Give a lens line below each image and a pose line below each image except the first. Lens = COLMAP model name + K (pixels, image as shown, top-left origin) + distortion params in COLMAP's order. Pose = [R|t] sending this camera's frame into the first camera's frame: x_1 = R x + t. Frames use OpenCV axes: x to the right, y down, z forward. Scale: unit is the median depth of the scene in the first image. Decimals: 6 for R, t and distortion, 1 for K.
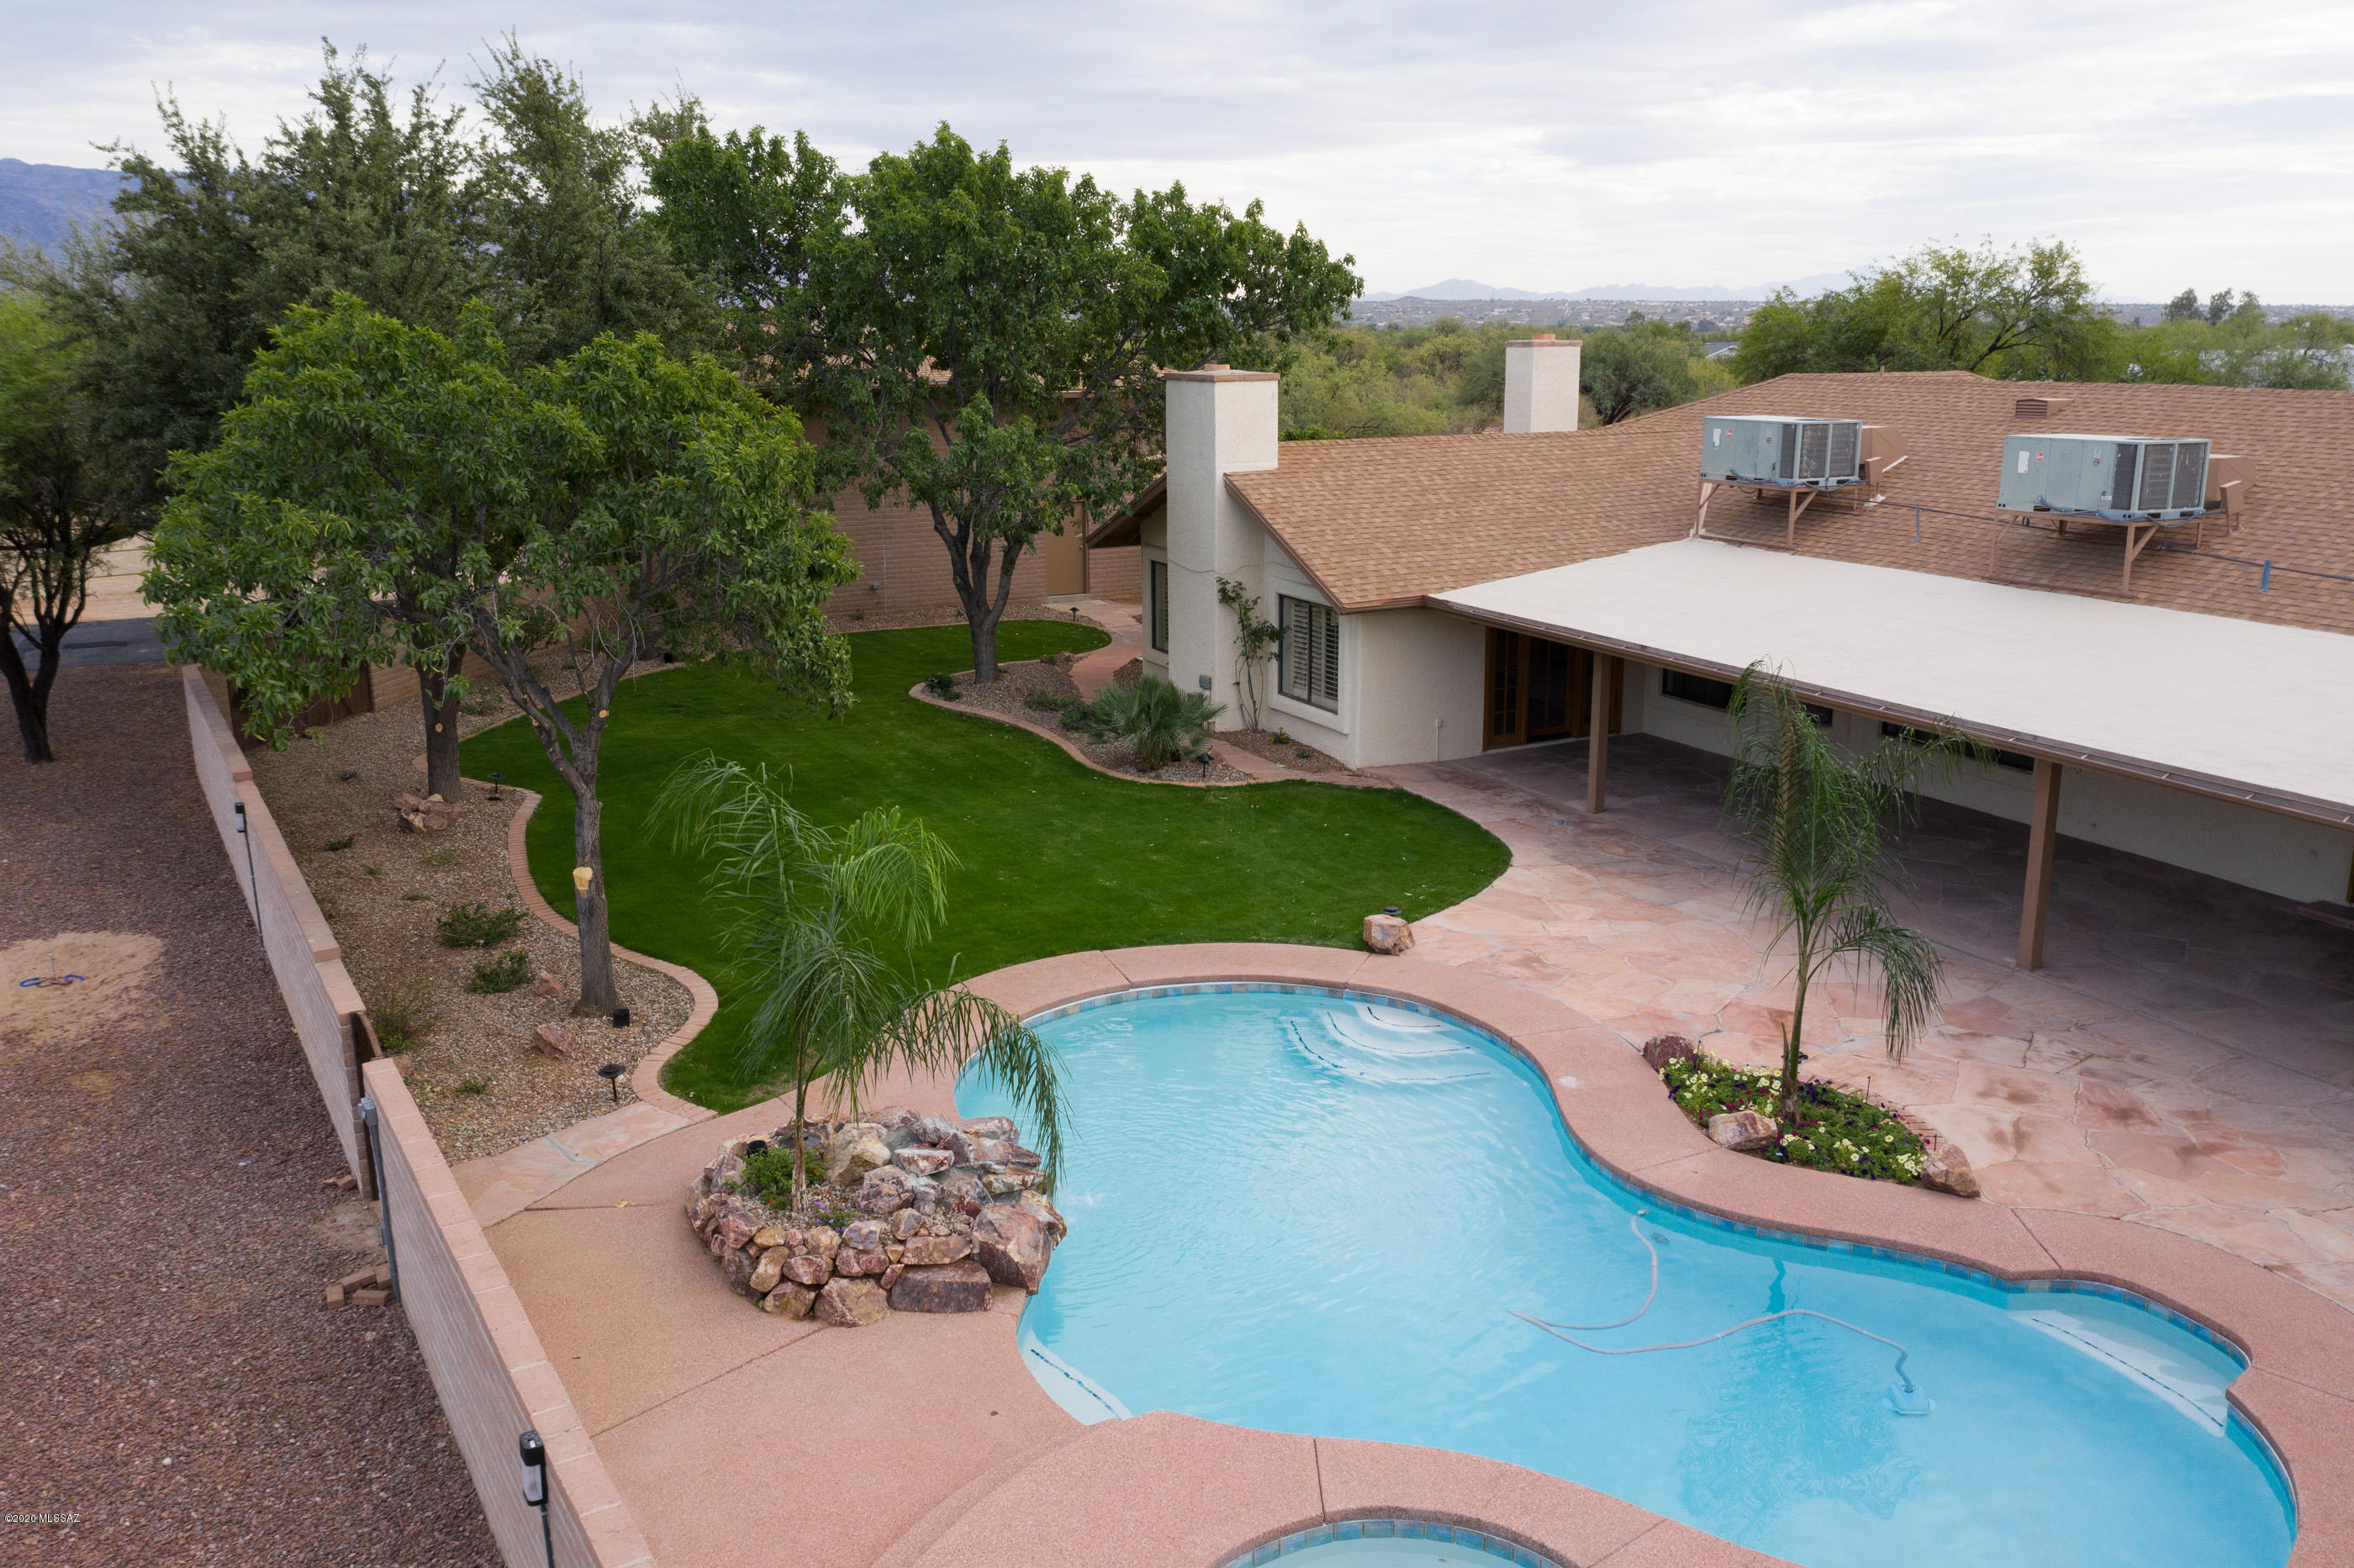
lens RADIAL K [[1873.6, 0, 1176.7], [0, 1873.6, 787.8], [0, 0, 1]] dist [-0.006054, 0.000384]
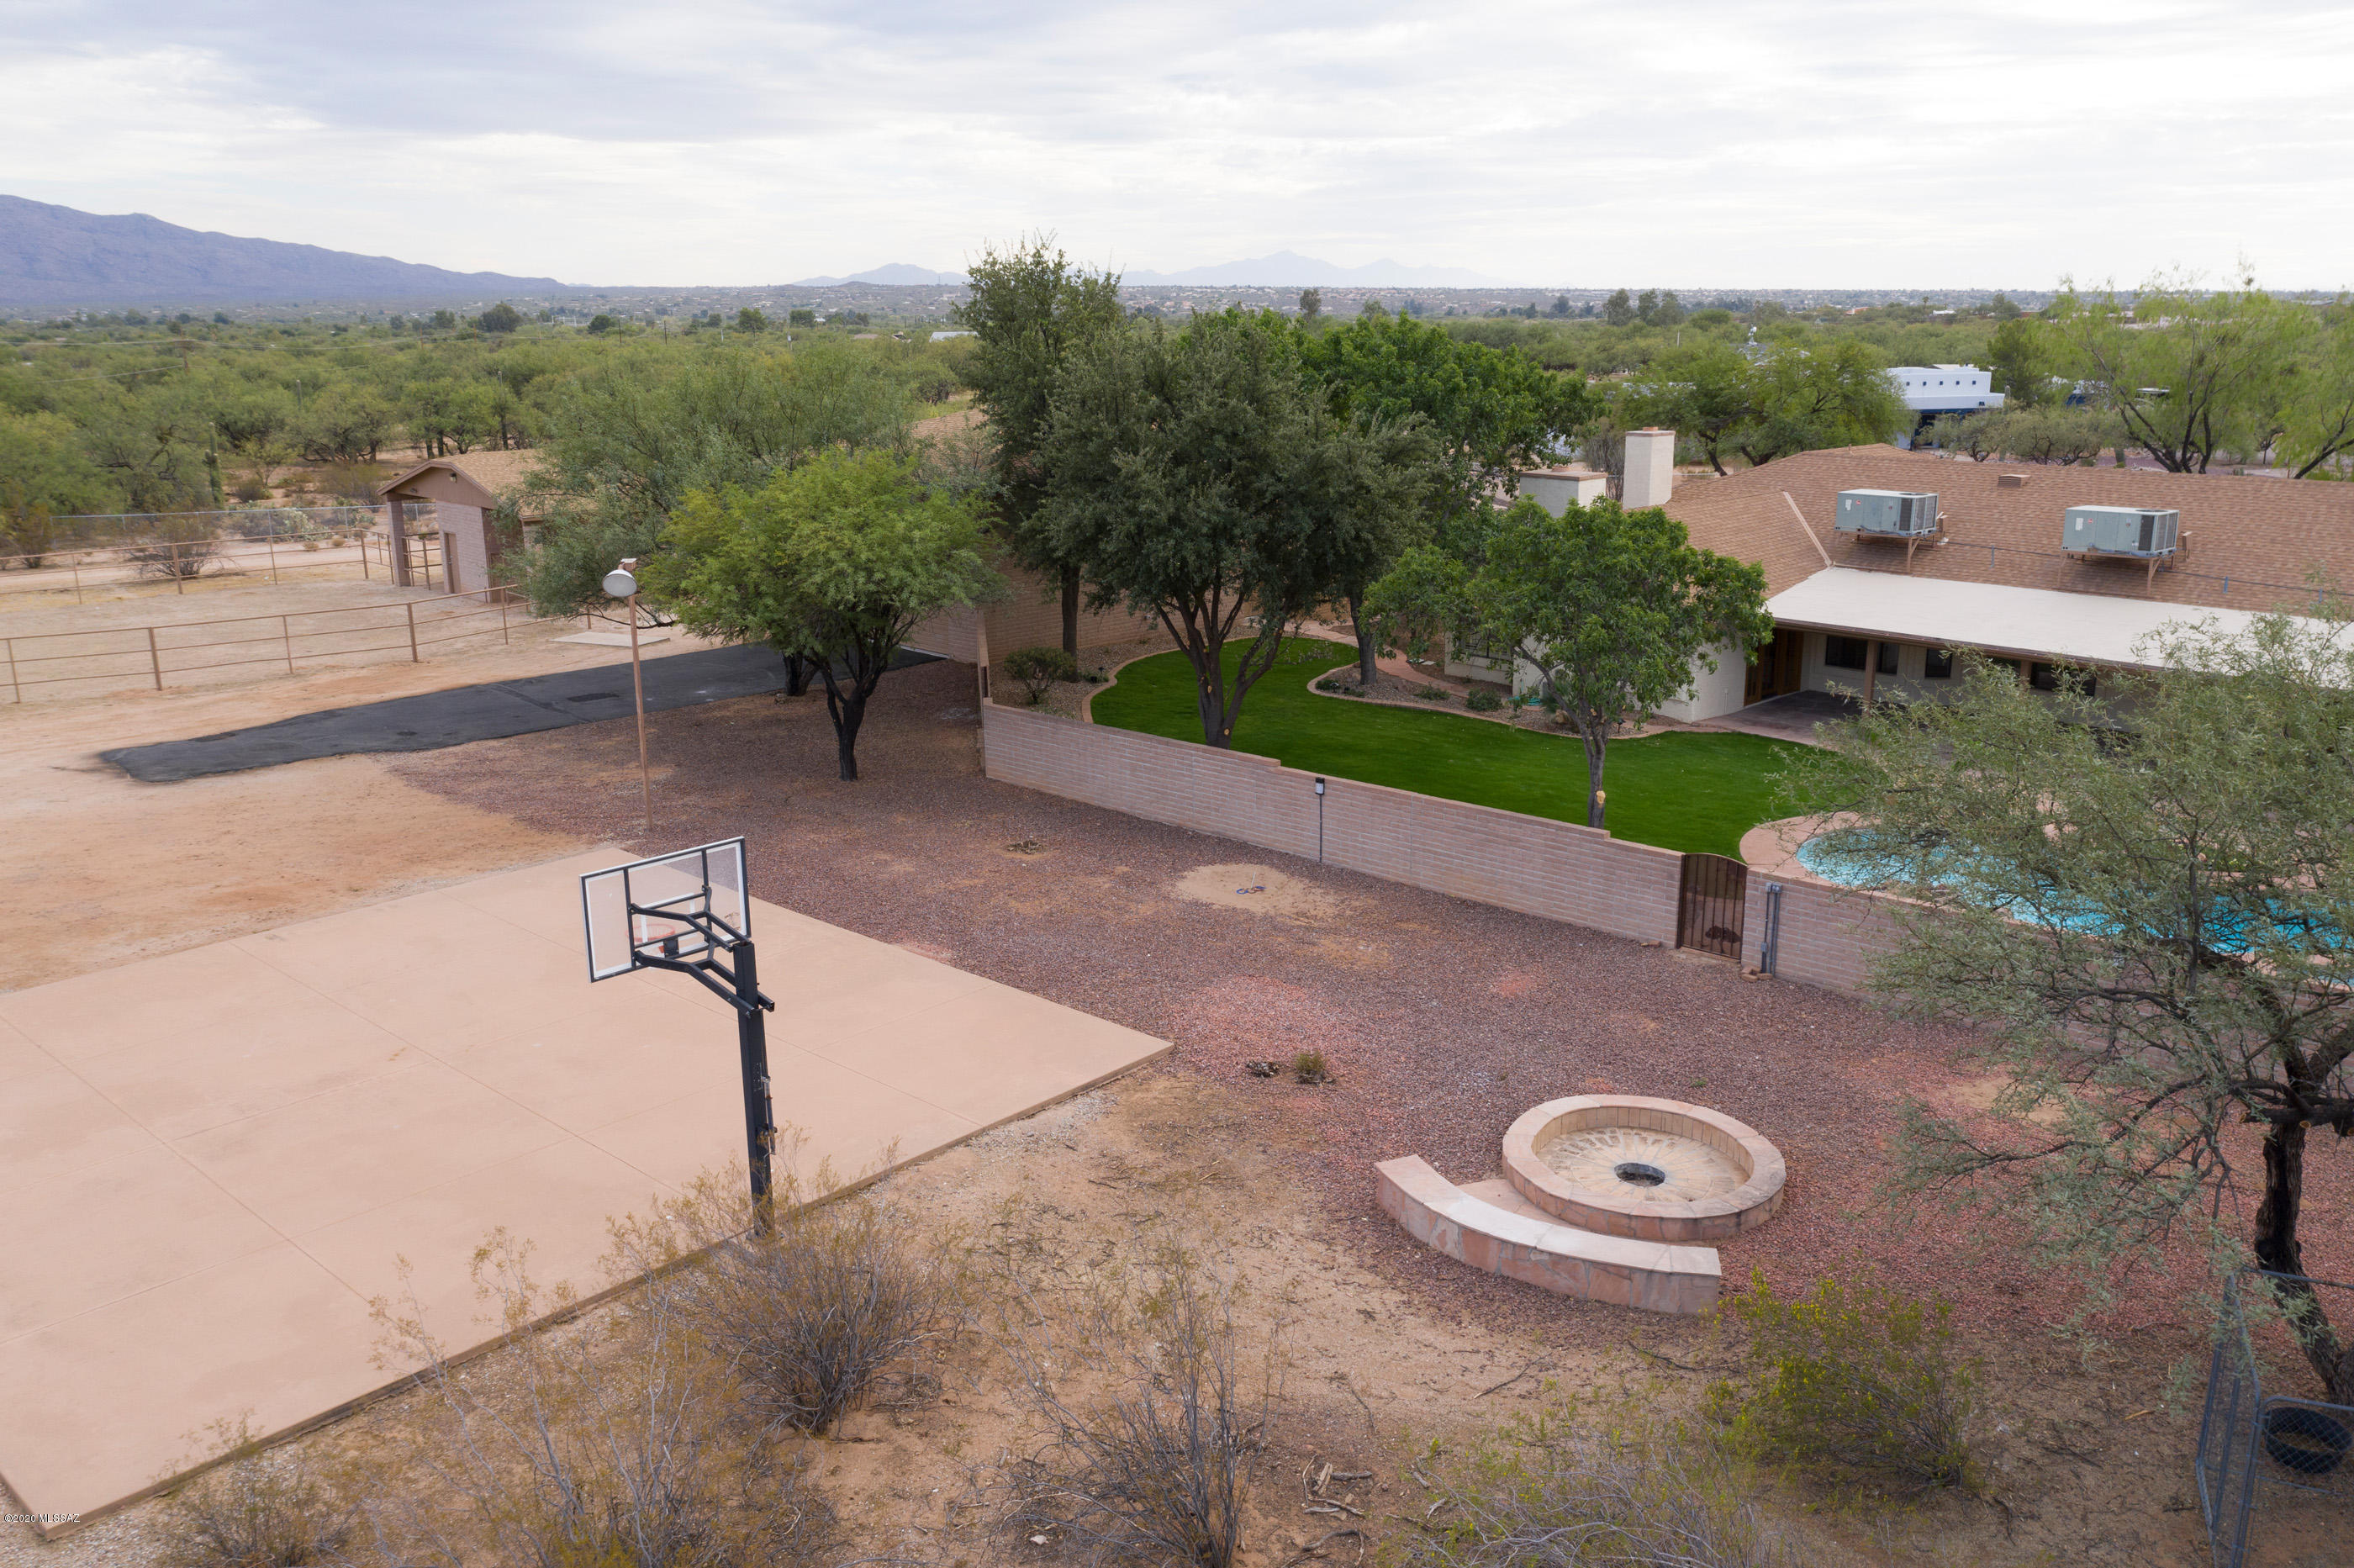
lens RADIAL K [[1873.6, 0, 1178.9], [0, 1873.6, 782.1], [0, 0, 1]] dist [-0.006054, 0.000384]
pose [[0.955507, -0.075305, 0.285195, -0.908001], [0.073321, 0.997152, 0.017645, -0.022119], [-0.285712, 0.004051, 0.958307, -0.475821]]
